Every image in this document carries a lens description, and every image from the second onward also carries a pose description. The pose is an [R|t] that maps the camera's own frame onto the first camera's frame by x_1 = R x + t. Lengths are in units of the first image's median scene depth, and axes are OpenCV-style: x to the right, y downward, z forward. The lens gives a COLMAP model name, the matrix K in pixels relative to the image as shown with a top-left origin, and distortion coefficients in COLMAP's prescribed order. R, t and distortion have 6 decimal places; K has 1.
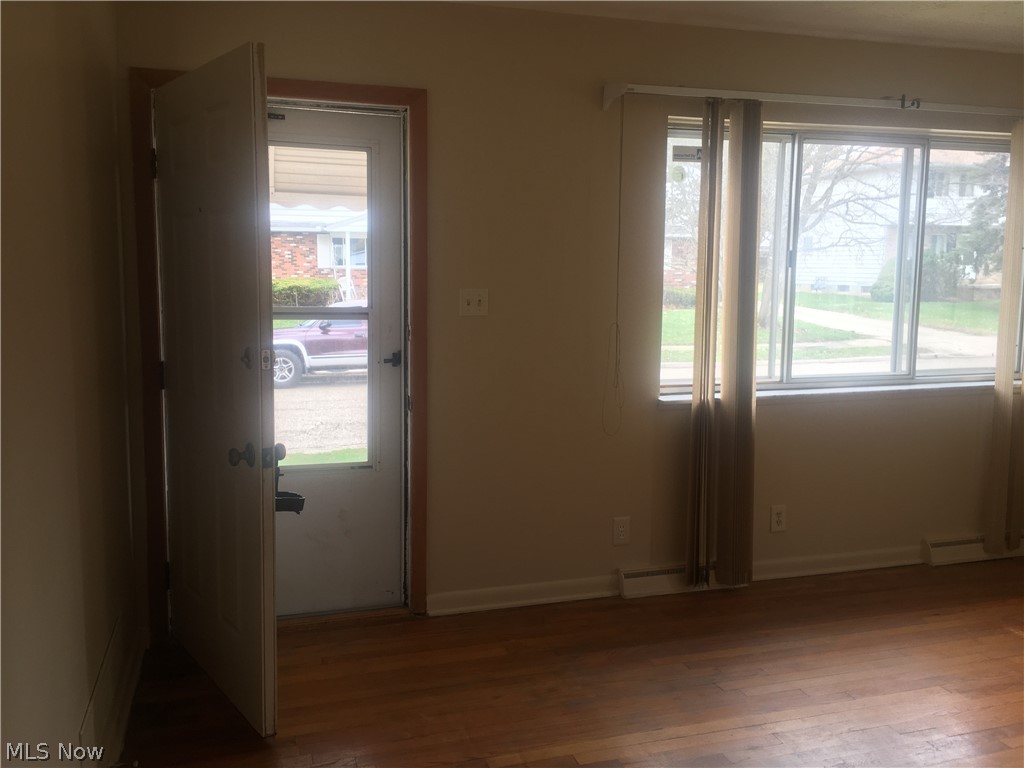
lens RADIAL K [[877.0, 0, 510.7], [0, 877.0, 376.1], [0, 0, 1]] dist [0.087257, -0.126445]
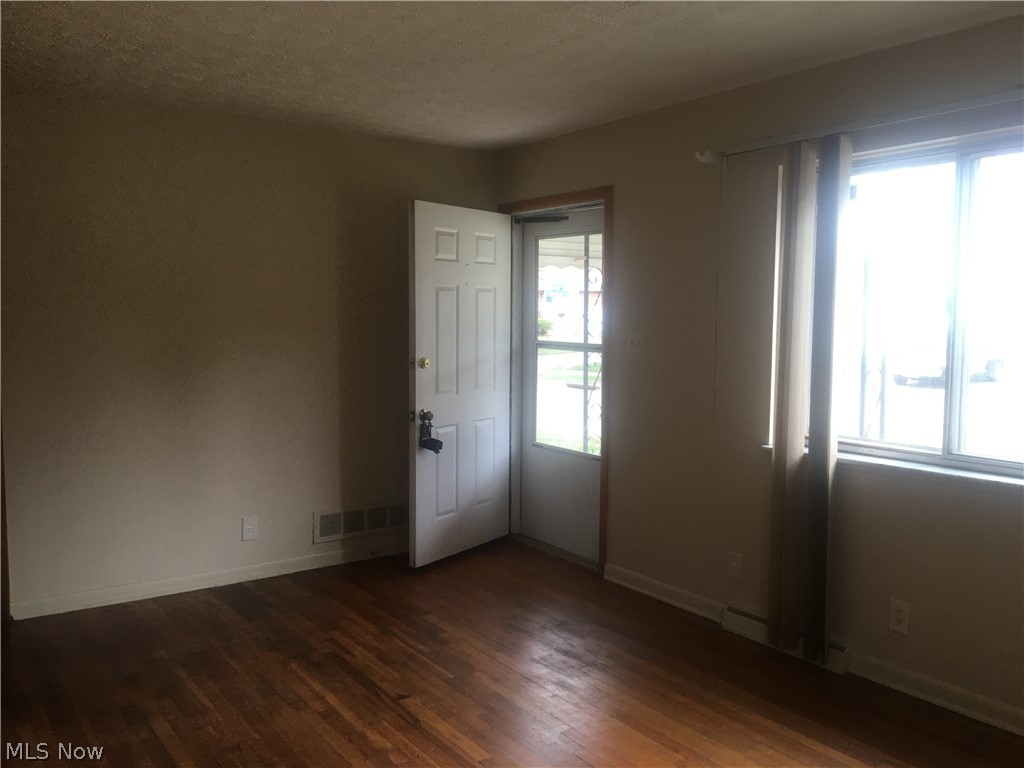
lens RADIAL K [[871.5, 0, 507.7], [0, 871.5, 380.8], [0, 0, 1]] dist [0.099179, -0.157358]
pose [[0.311752, 0.068282, -0.947707, 1.022253], [-0.120378, 0.992216, 0.031890, -0.042648], [0.942507, 0.104141, 0.317545, 0.396421]]
